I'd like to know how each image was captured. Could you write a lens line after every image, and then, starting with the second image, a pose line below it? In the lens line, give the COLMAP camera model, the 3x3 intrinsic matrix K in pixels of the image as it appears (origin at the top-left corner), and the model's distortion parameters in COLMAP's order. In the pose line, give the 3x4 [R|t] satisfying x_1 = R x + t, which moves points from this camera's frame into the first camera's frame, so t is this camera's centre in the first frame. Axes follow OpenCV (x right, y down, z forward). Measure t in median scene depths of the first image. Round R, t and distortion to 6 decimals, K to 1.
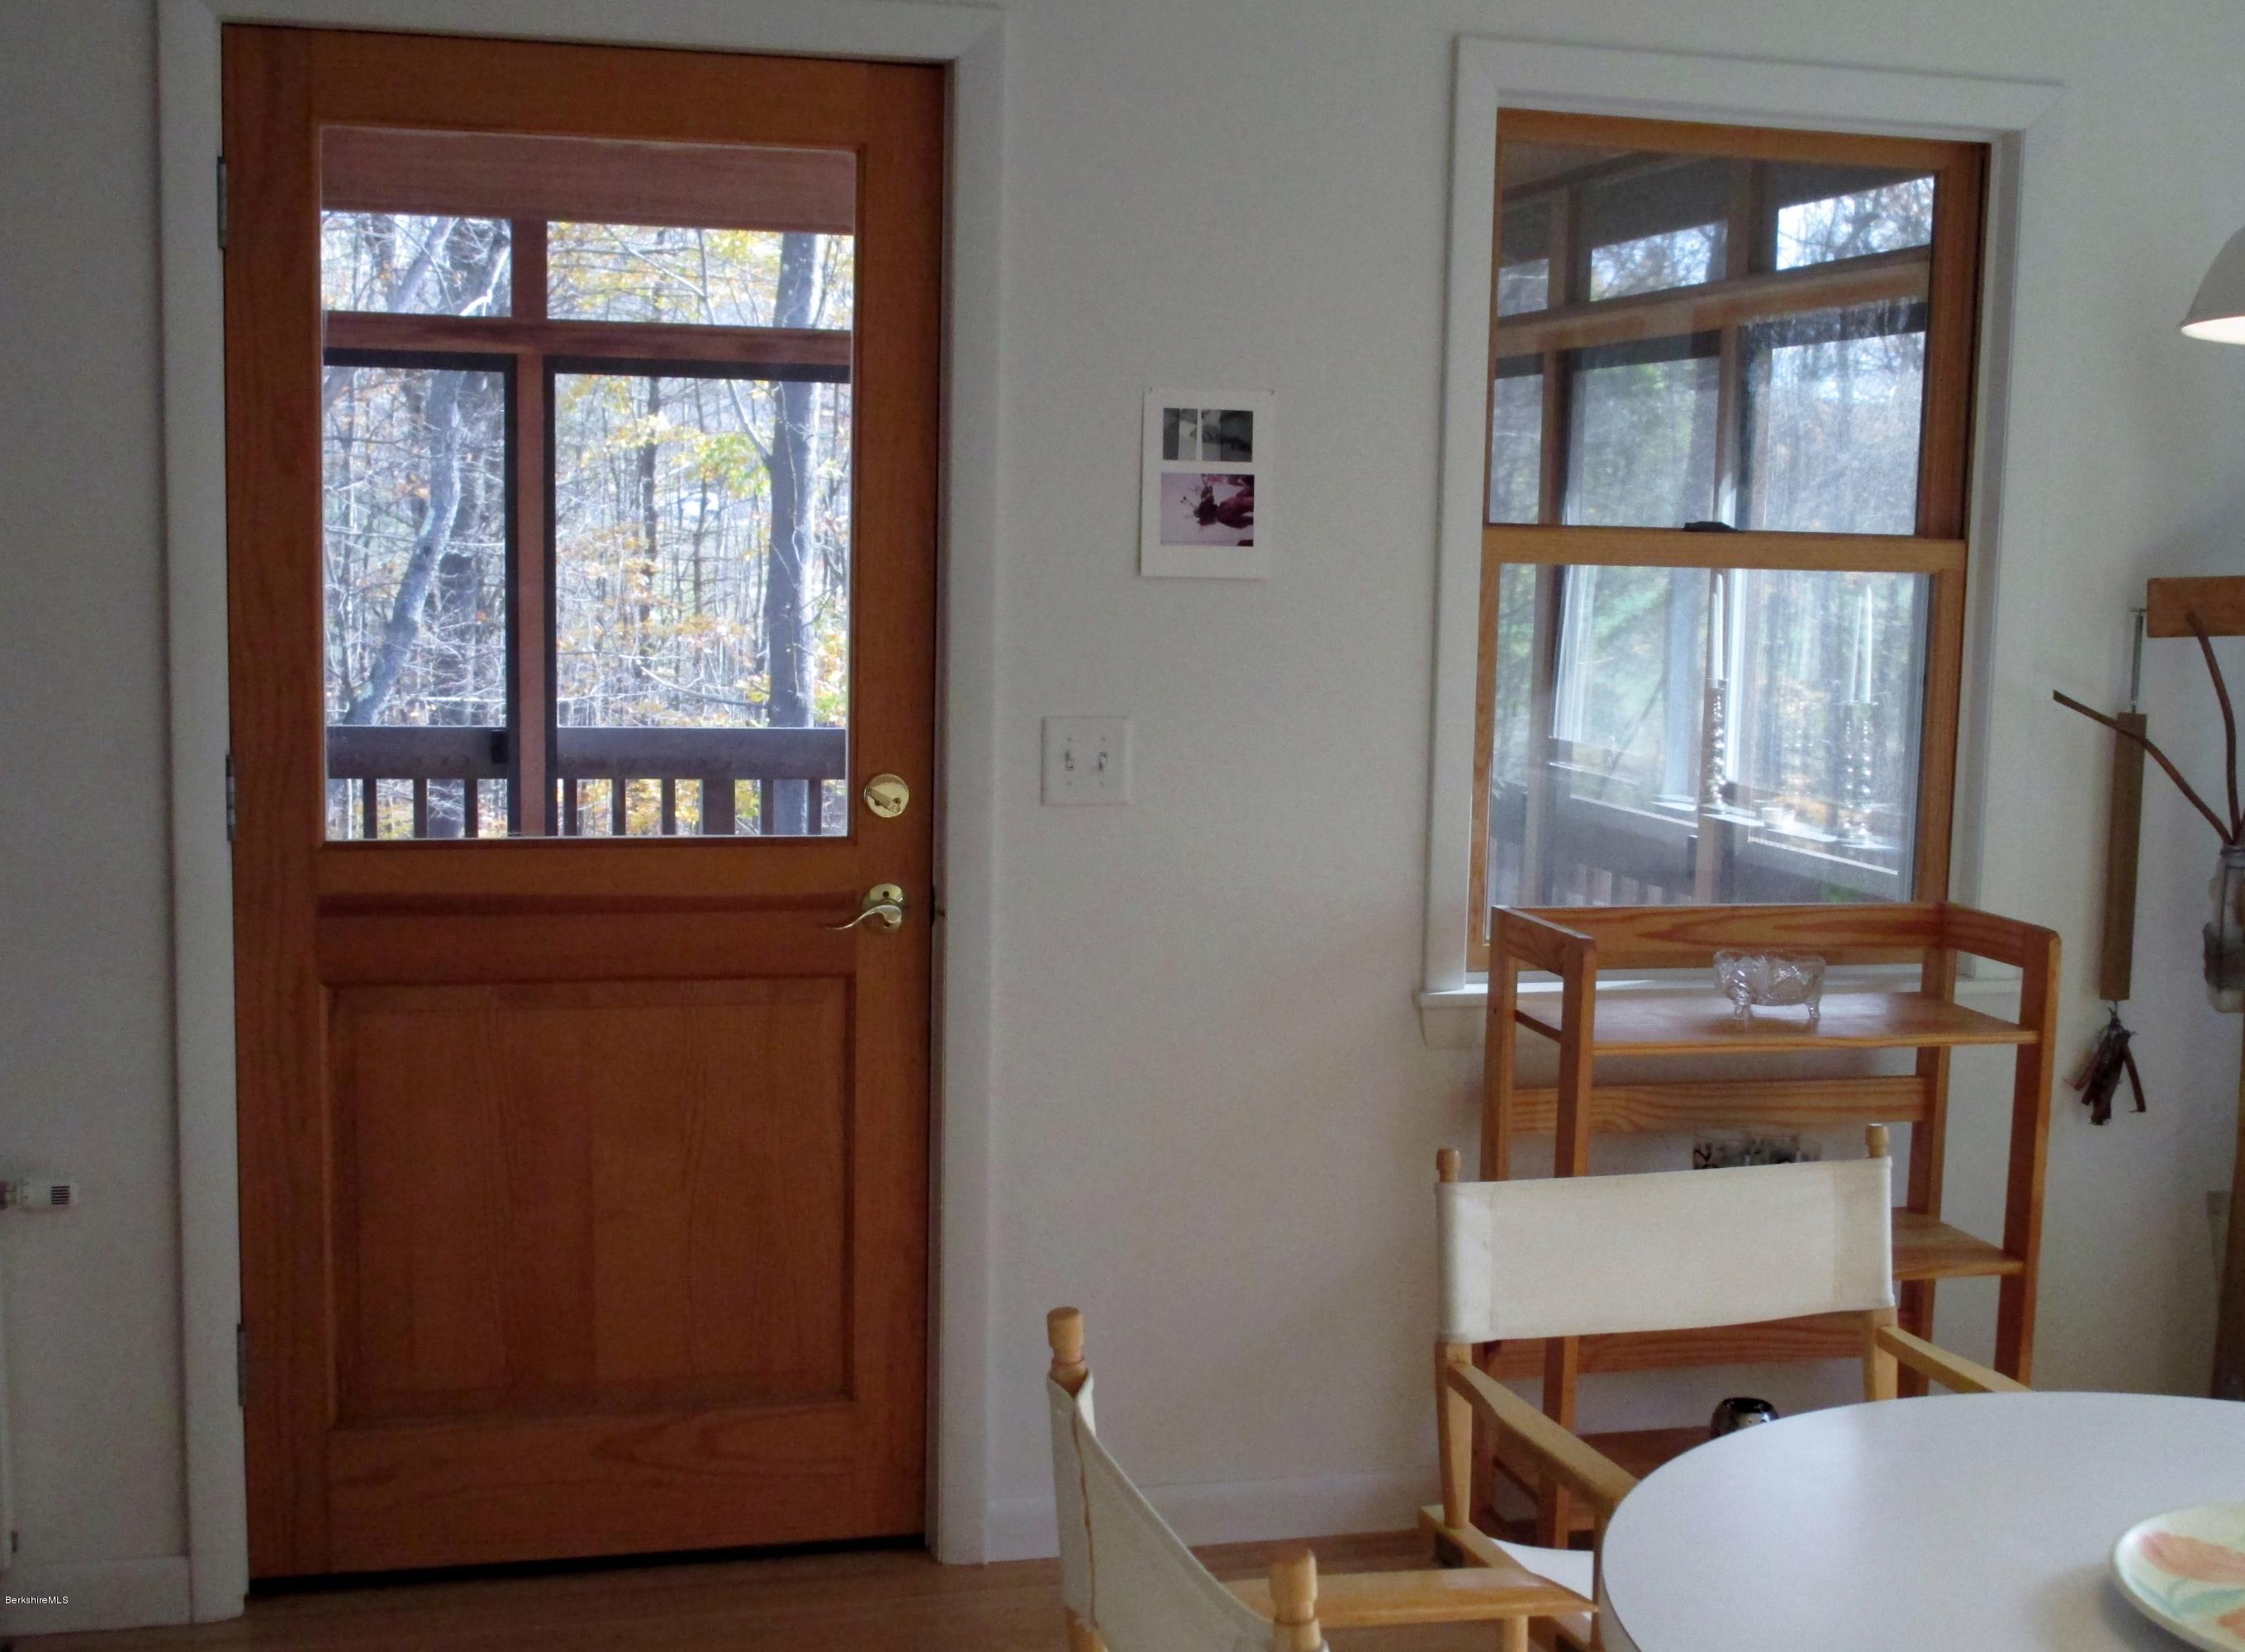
lens RADIAL K [[2821.5, 0, 1122.5], [0, 2821.5, 826.0], [0, 0, 1]] dist [-0.004051, -0.003992]
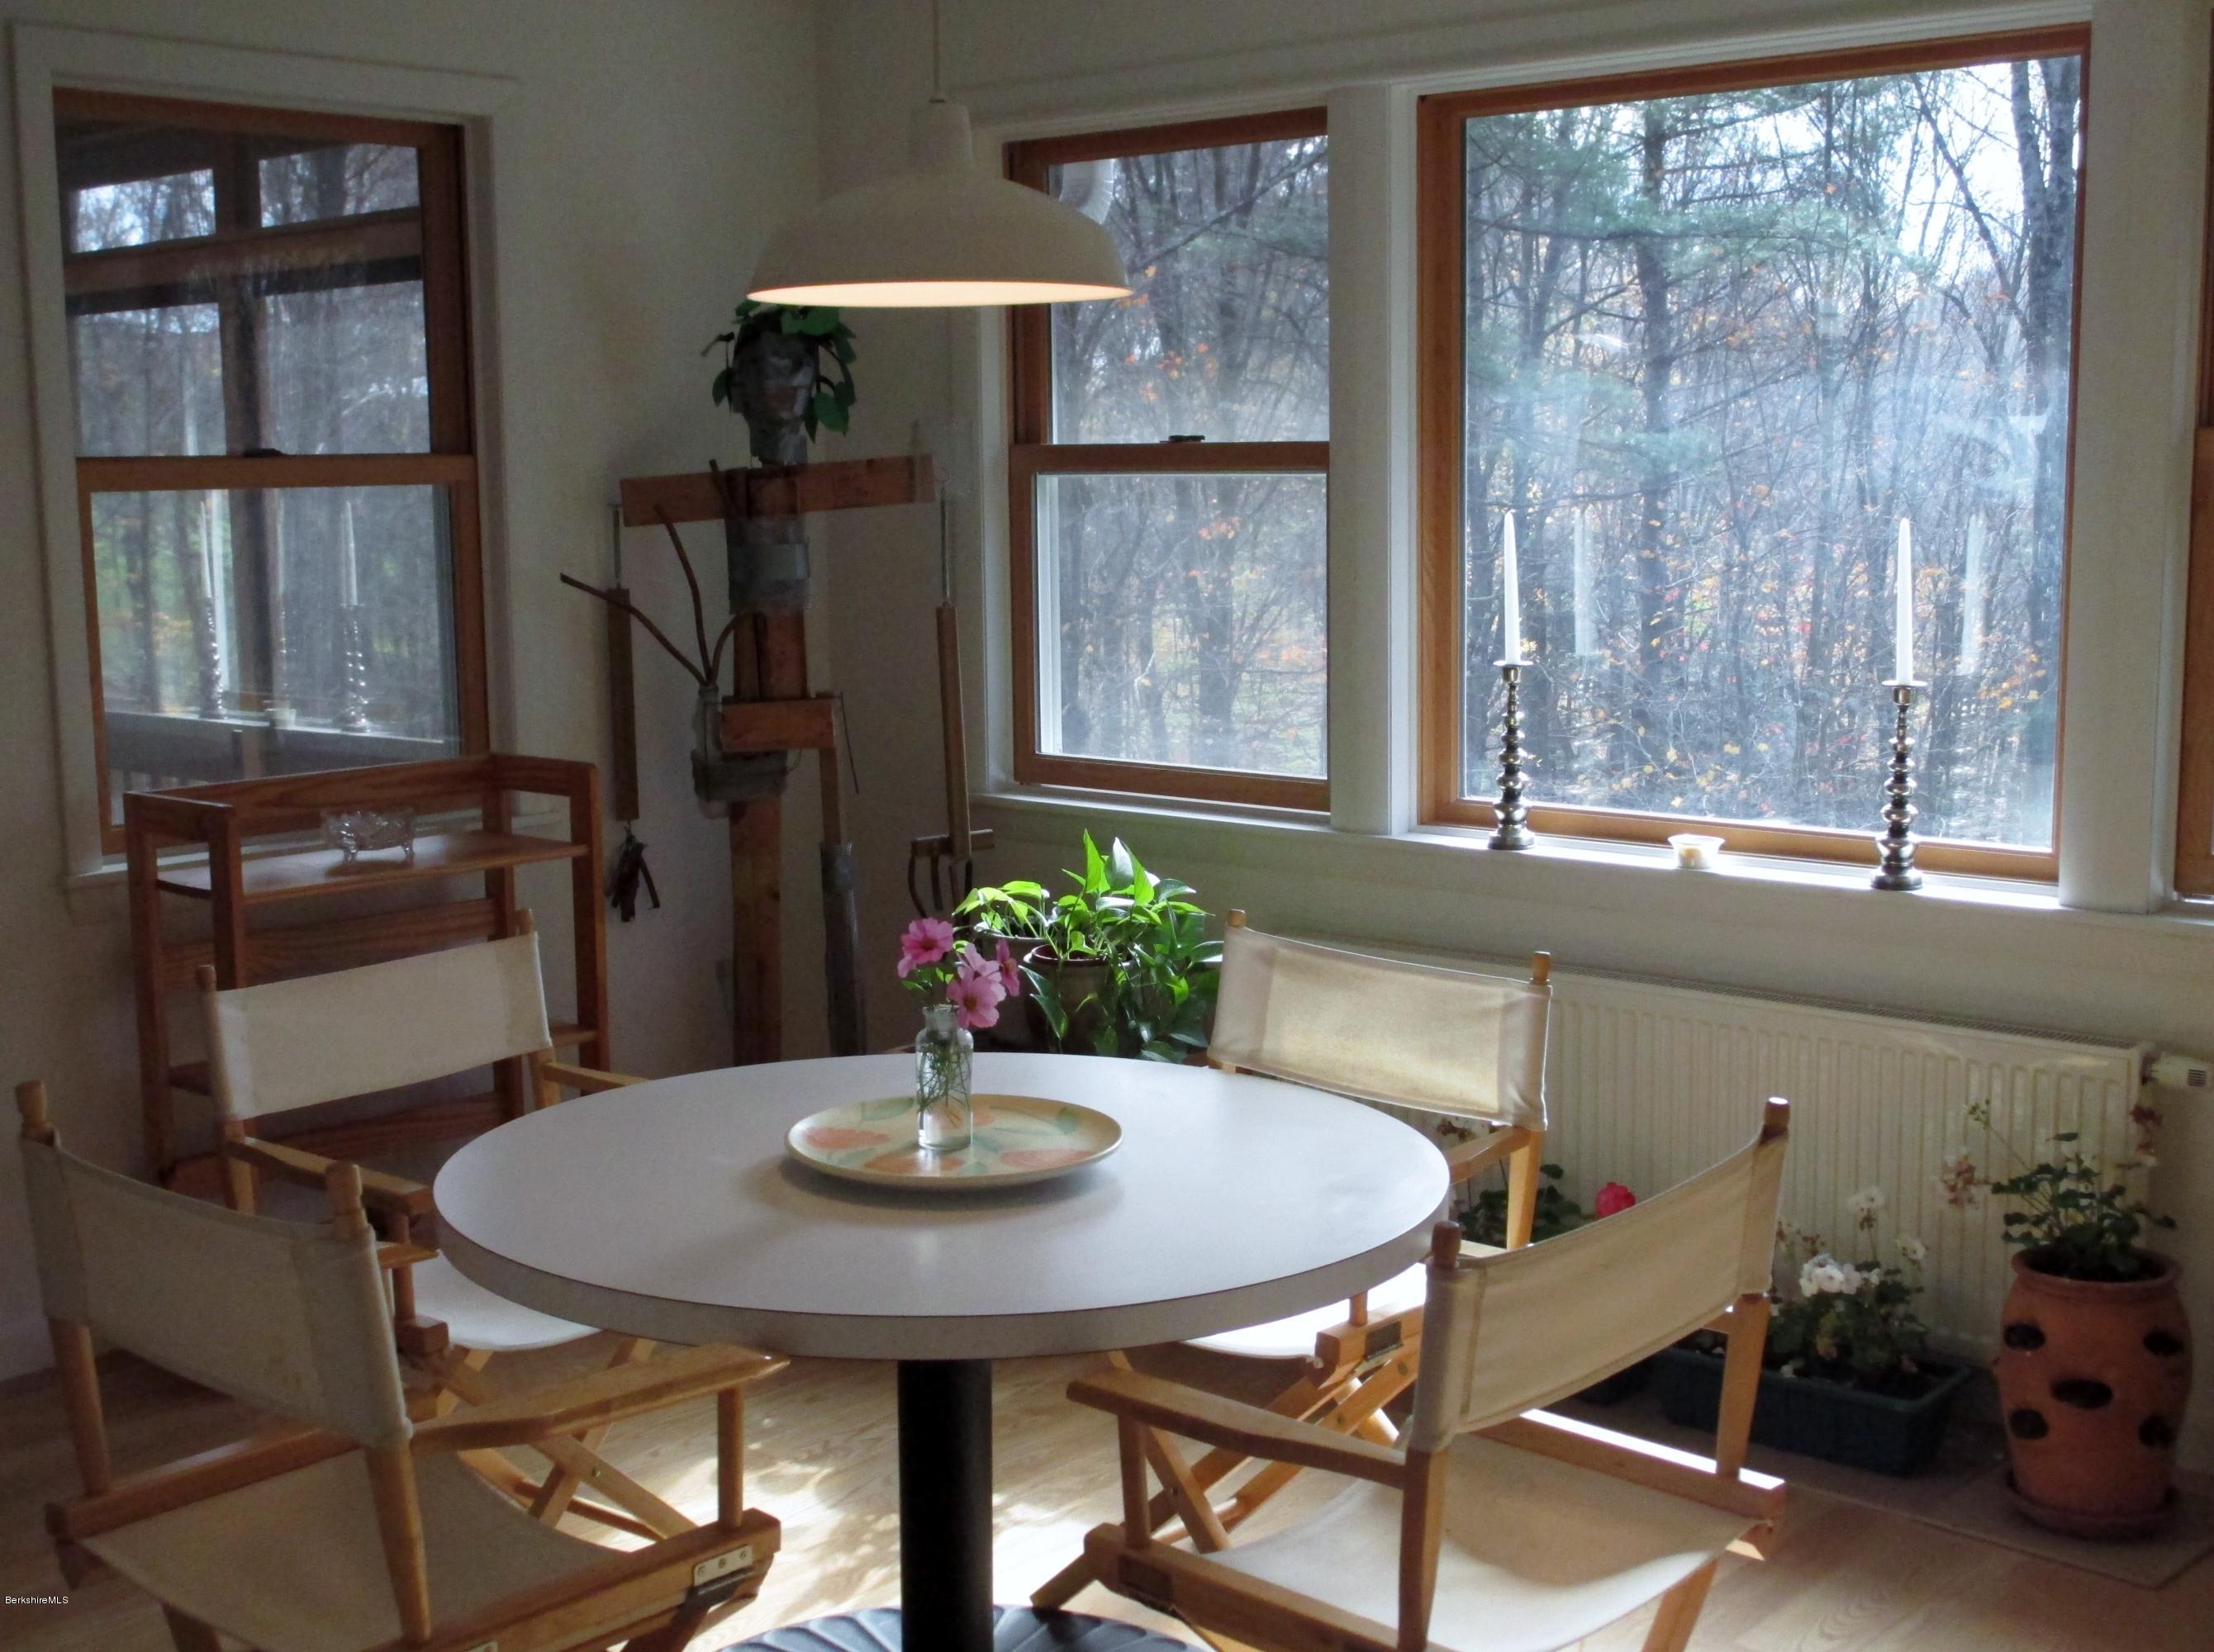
lens RADIAL K [[2642.9, 0, 1135.4], [0, 2642.9, 821.1], [0, 0, 1]] dist [-0.040501, 0.017546]
pose [[0.833786, -0.113952, 0.540200, -0.101005], [0.096413, 0.993485, 0.060759, 0.014520], [-0.543604, 0.001423, 0.839340, -0.109617]]
